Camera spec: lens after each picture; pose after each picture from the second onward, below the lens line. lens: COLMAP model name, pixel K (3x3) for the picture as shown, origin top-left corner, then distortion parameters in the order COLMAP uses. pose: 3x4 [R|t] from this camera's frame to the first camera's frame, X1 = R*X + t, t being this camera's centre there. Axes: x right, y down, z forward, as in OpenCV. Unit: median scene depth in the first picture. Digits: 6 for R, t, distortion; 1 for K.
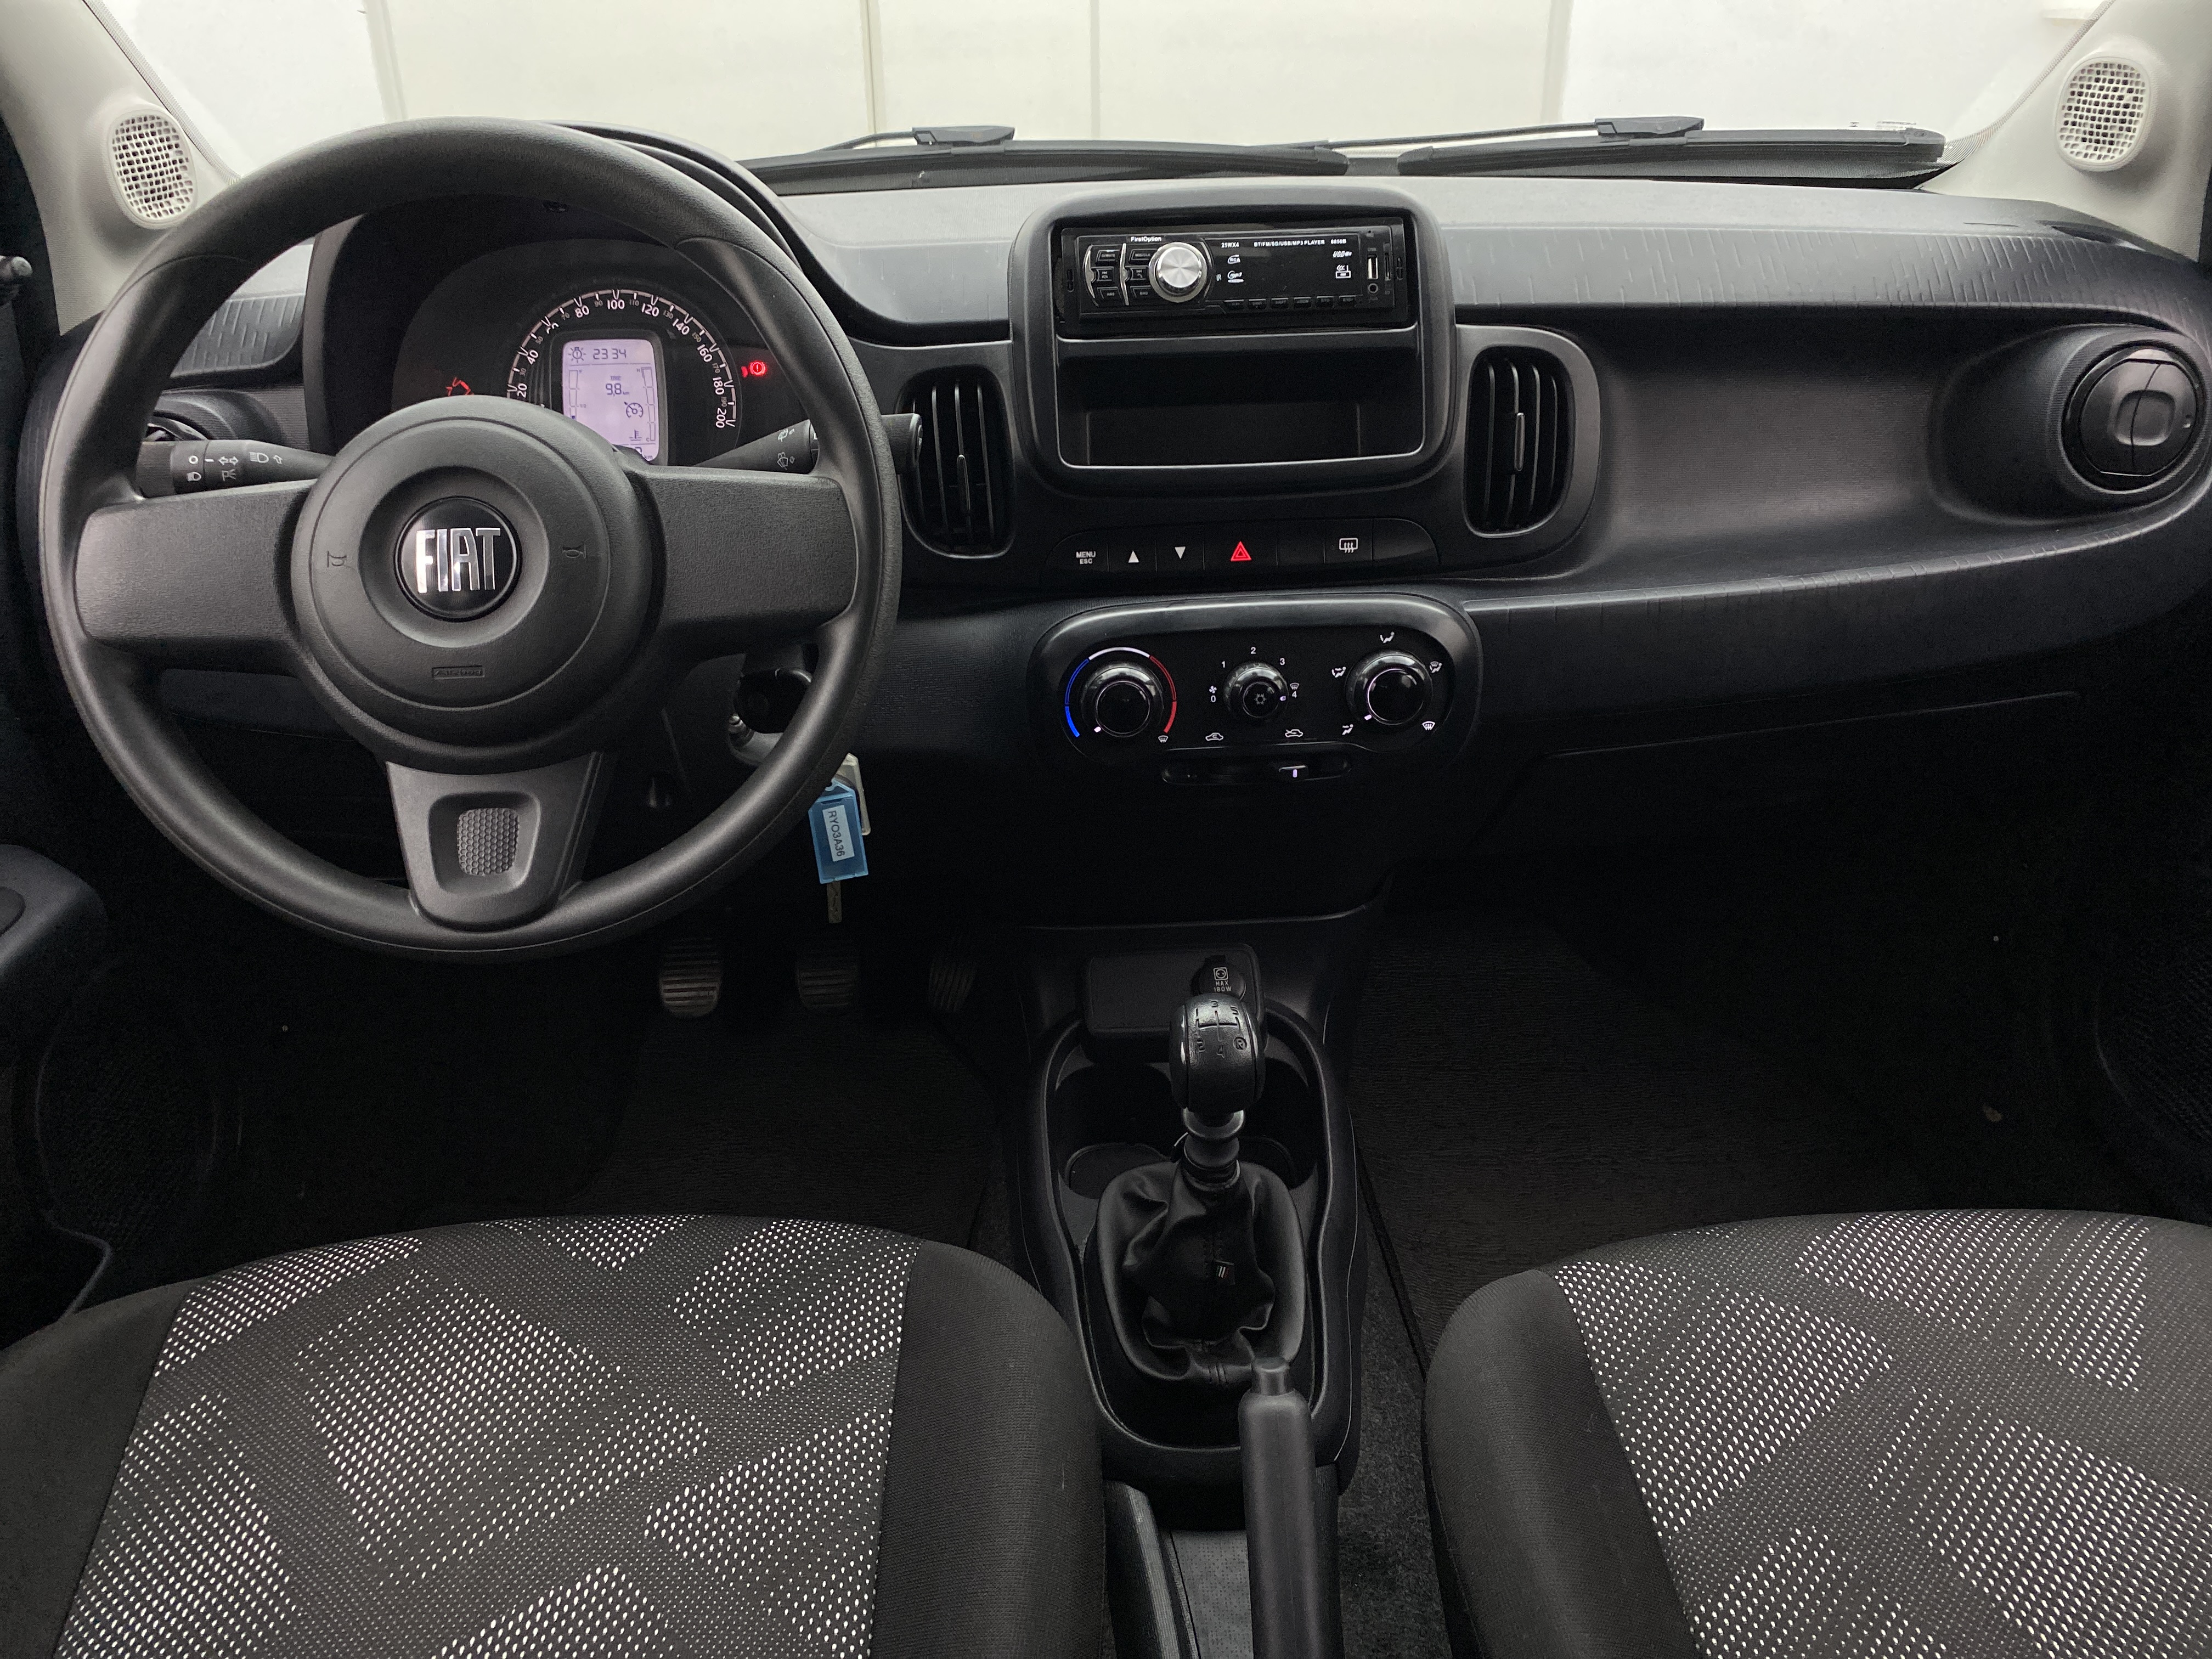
lens RADIAL K [[2040.4, 0, 1106.0], [0, 2040.4, 829.5], [0, 0, 1]] dist [0.004317, -0.016636]
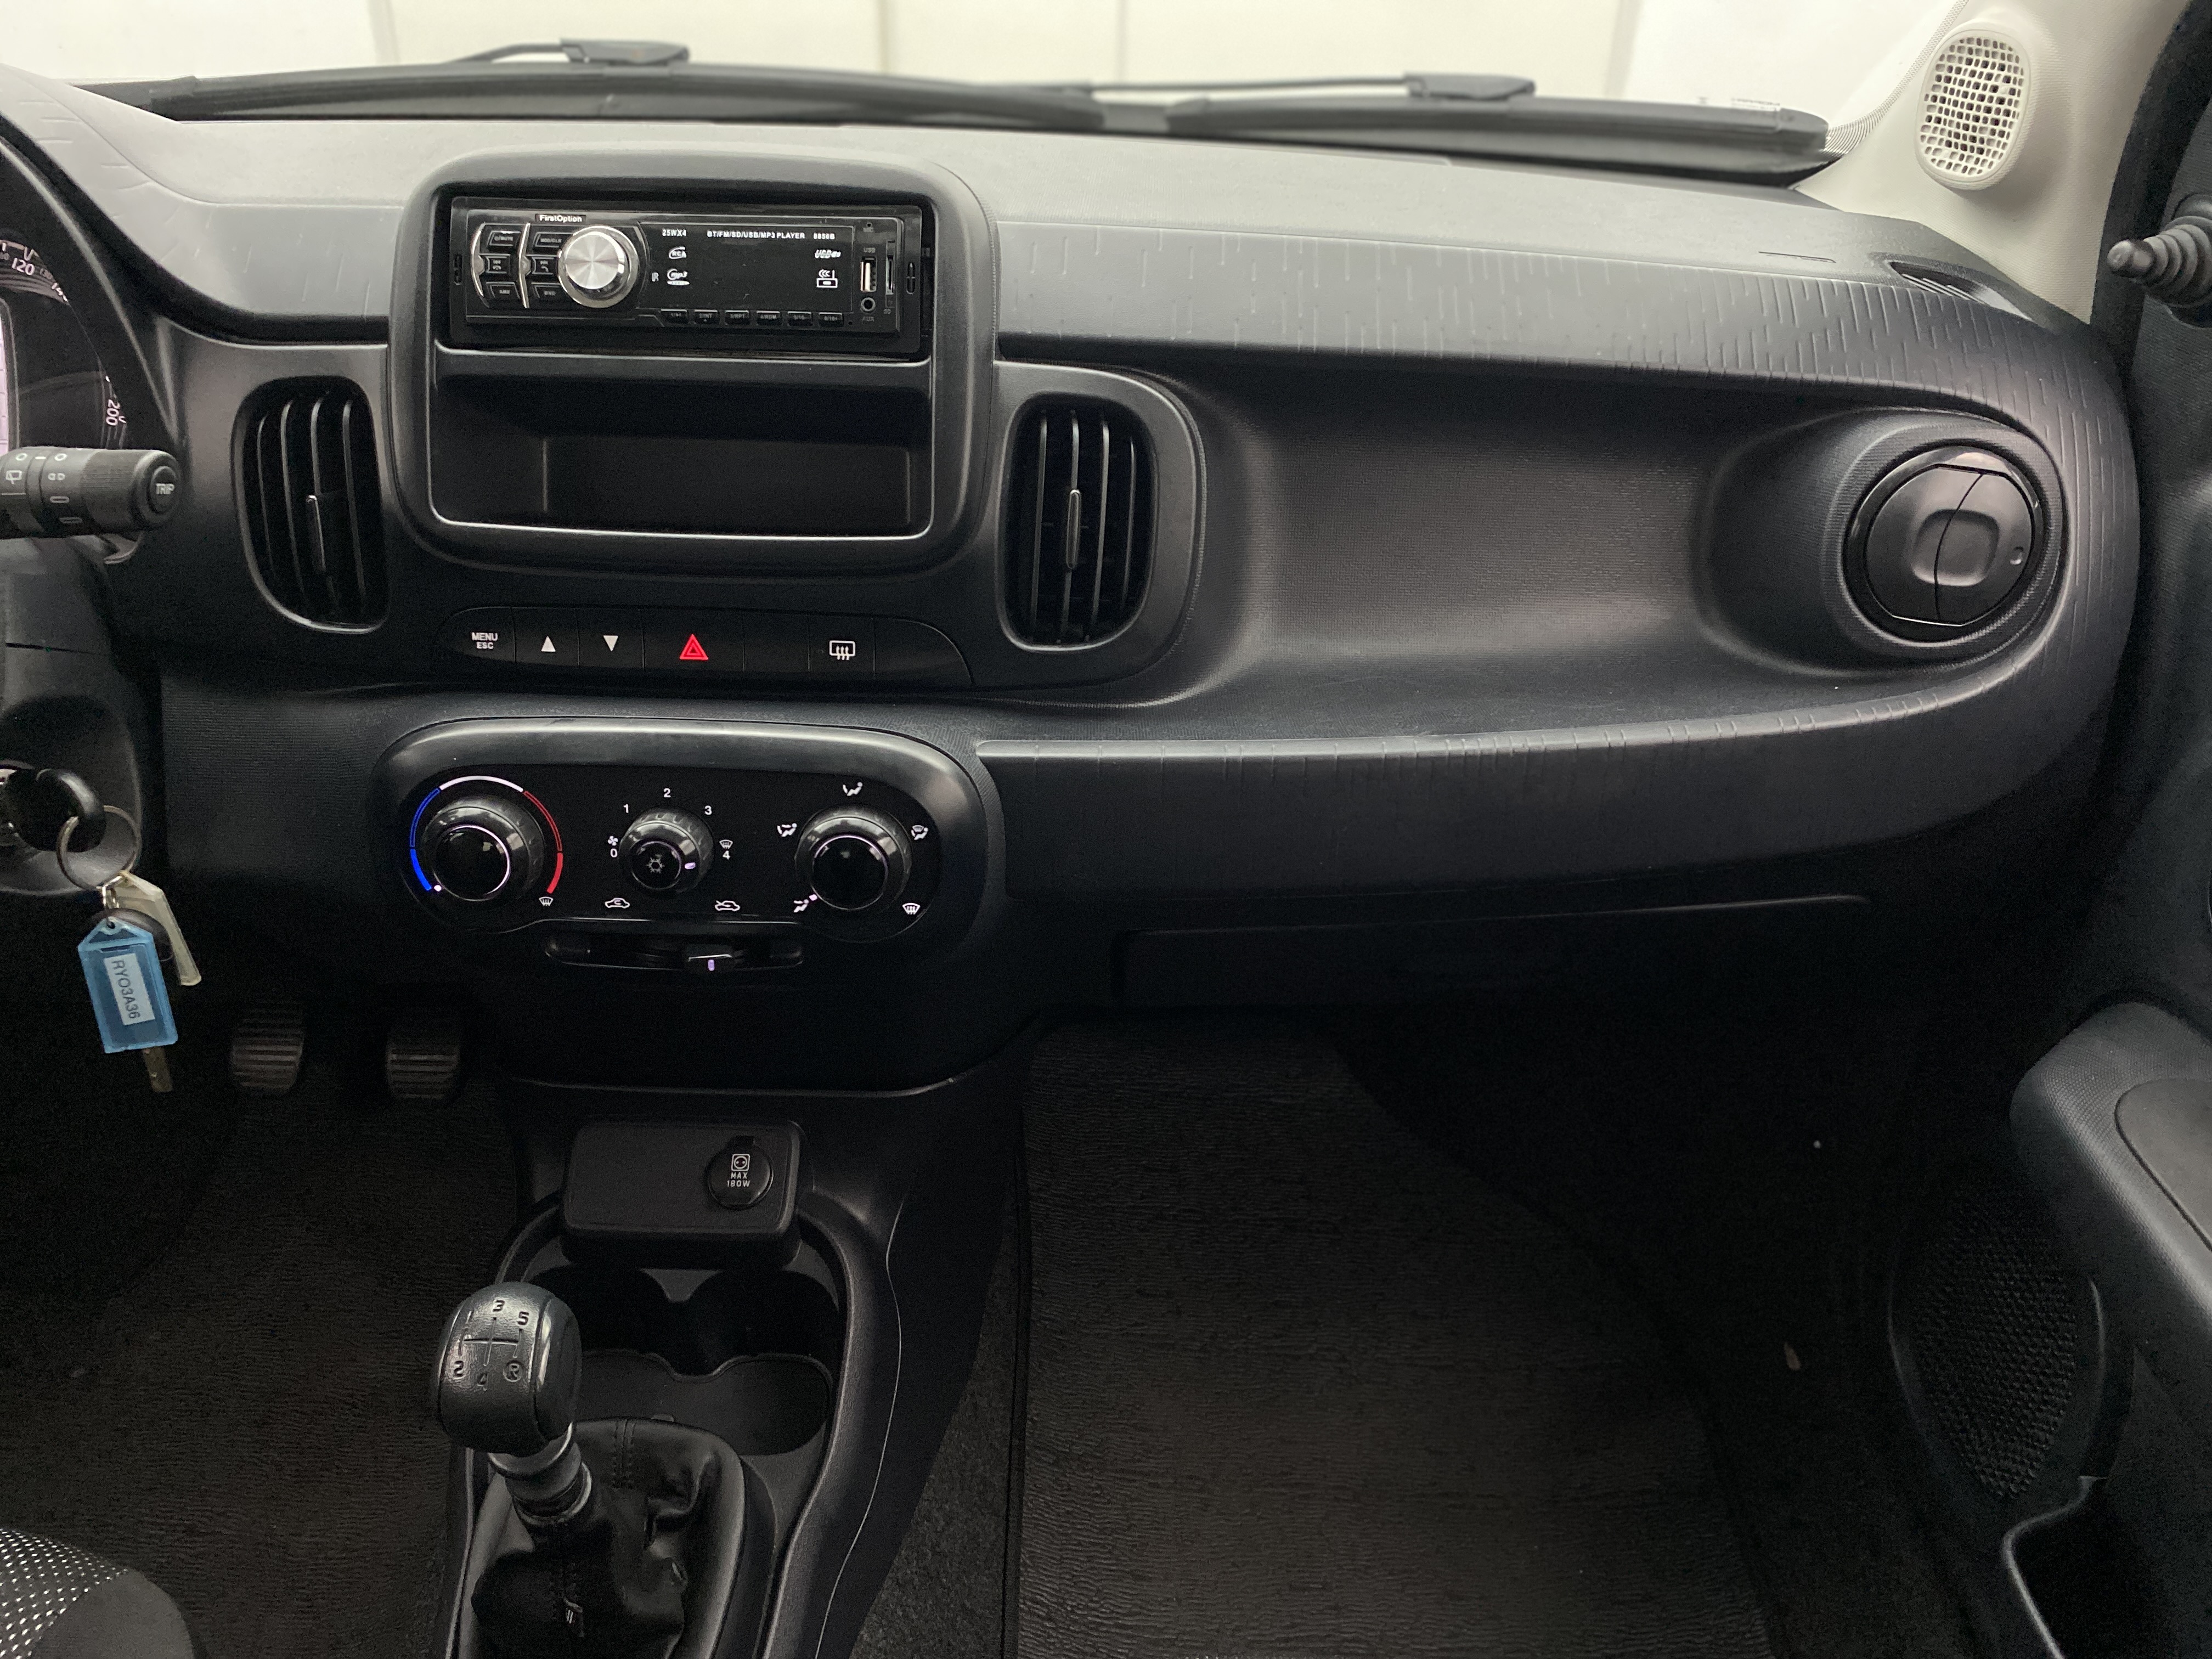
lens RADIAL K [[2040.4, 0, 1106.0], [0, 2040.4, 829.5], [0, 0, 1]] dist [0.004317, -0.016636]
pose [[0.995420, 0.074897, -0.059408, 0.265659], [-0.072414, 0.996451, 0.042916, -0.114252], [0.062411, -0.038418, 0.997311, 0.270701]]
